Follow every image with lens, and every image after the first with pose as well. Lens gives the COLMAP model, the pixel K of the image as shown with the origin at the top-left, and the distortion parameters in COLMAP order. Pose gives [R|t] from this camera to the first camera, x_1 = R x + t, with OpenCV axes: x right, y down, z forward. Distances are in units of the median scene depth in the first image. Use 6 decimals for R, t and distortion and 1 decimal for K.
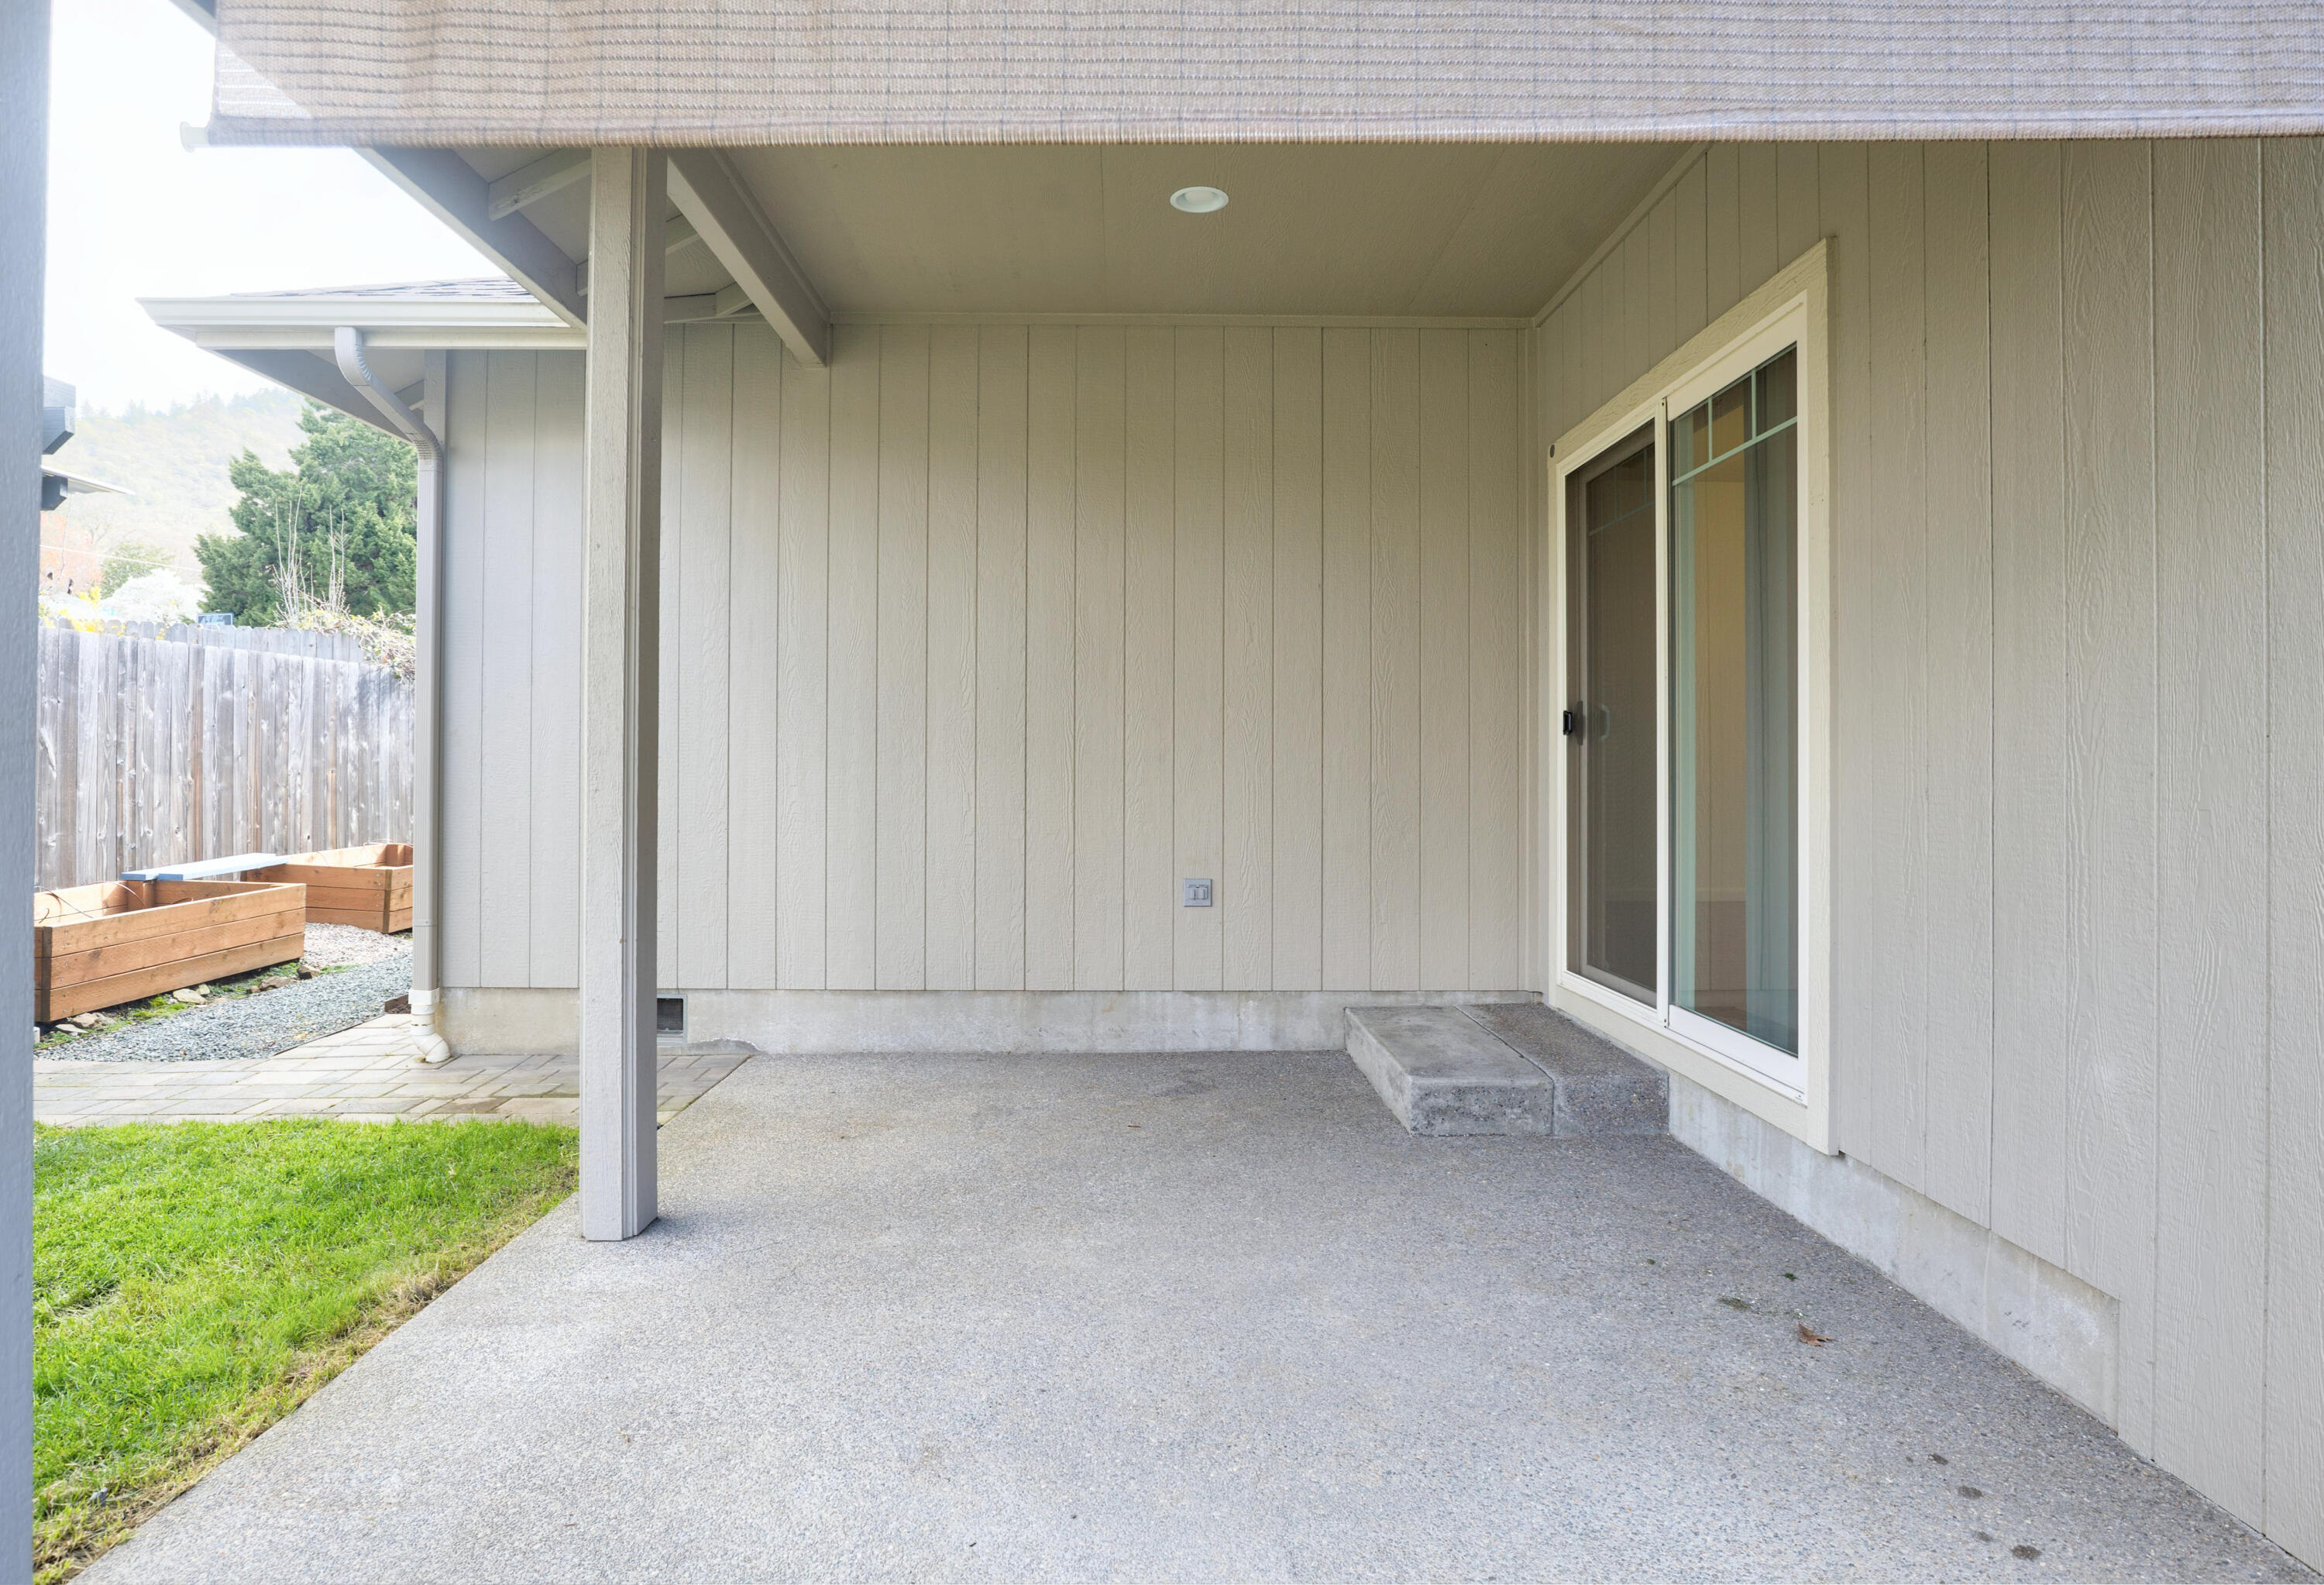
lens RADIAL K [[1220.5, 0, 1122.1], [0, 1220.5, 729.0], [0, 0, 1]] dist [-0.047546, -0.000894]
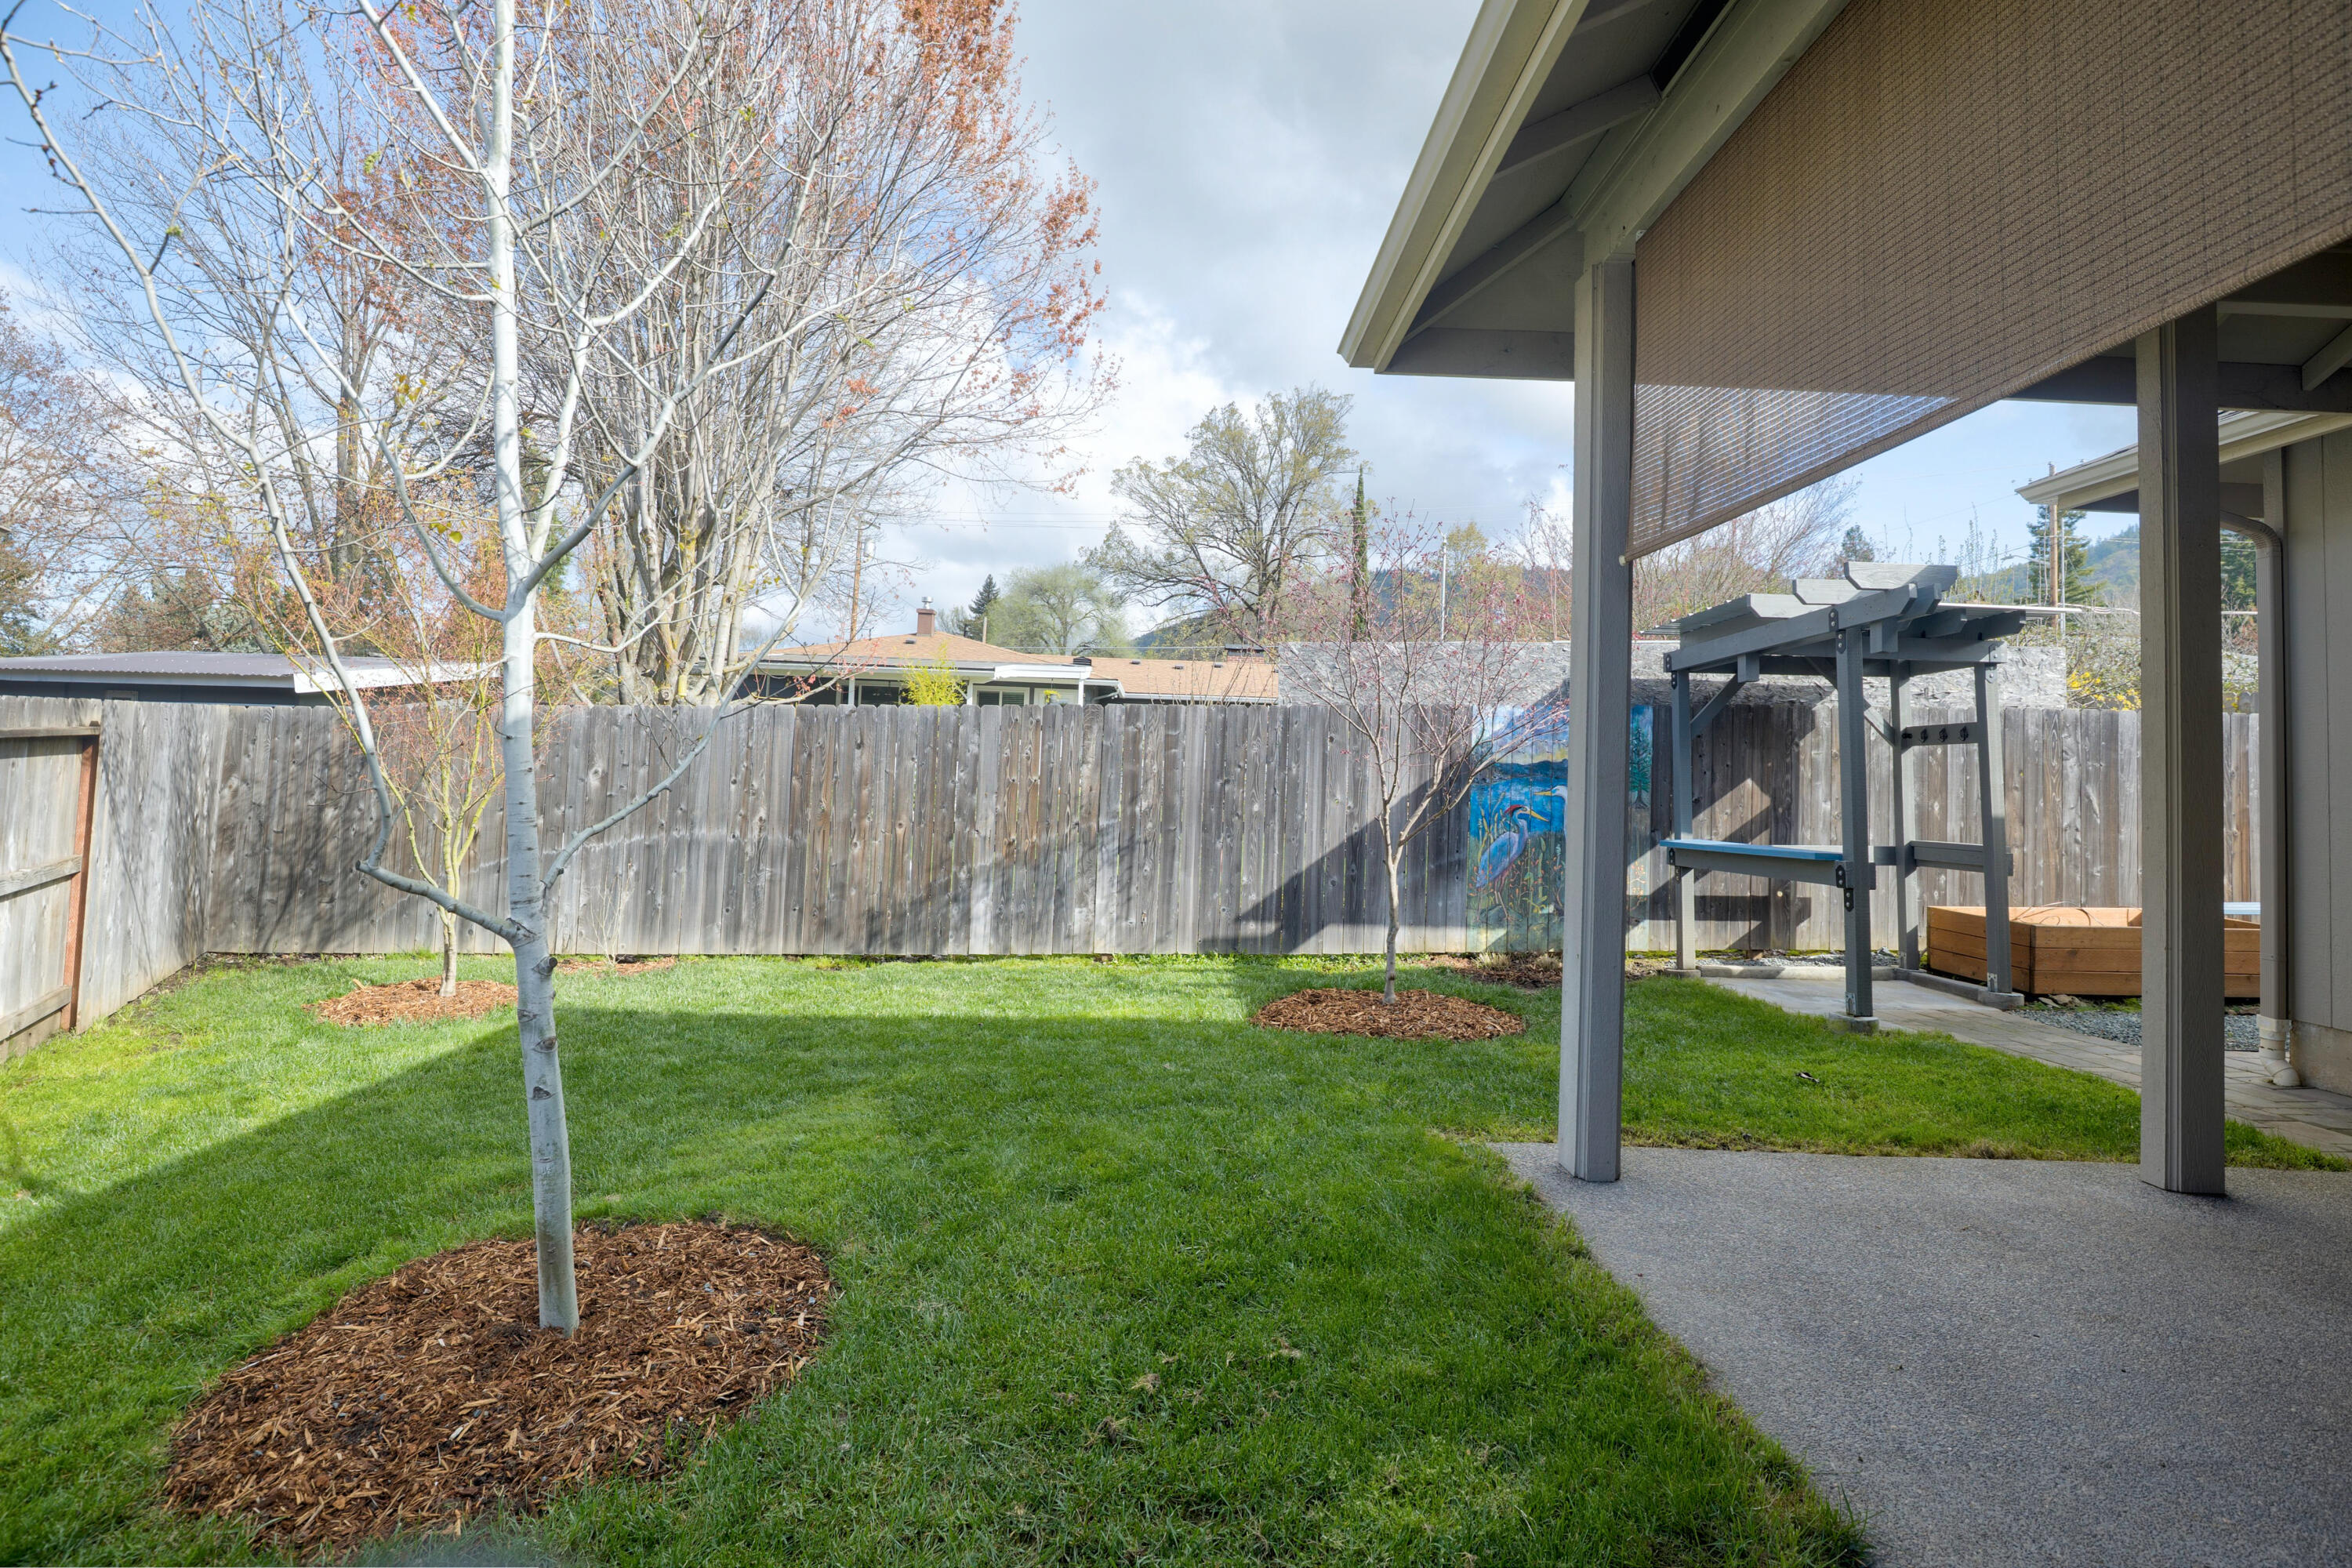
lens RADIAL K [[1071.9, 0, 1174.3], [0, 1071.9, 769.4], [0, 0, 1]] dist [0.003852, -0.000882]
pose [[-0.019073, -0.014943, -0.999706, 0.457333], [-0.001786, 0.999887, -0.014912, 0.000715], [0.999816, 0.001501, -0.019098, -0.016782]]
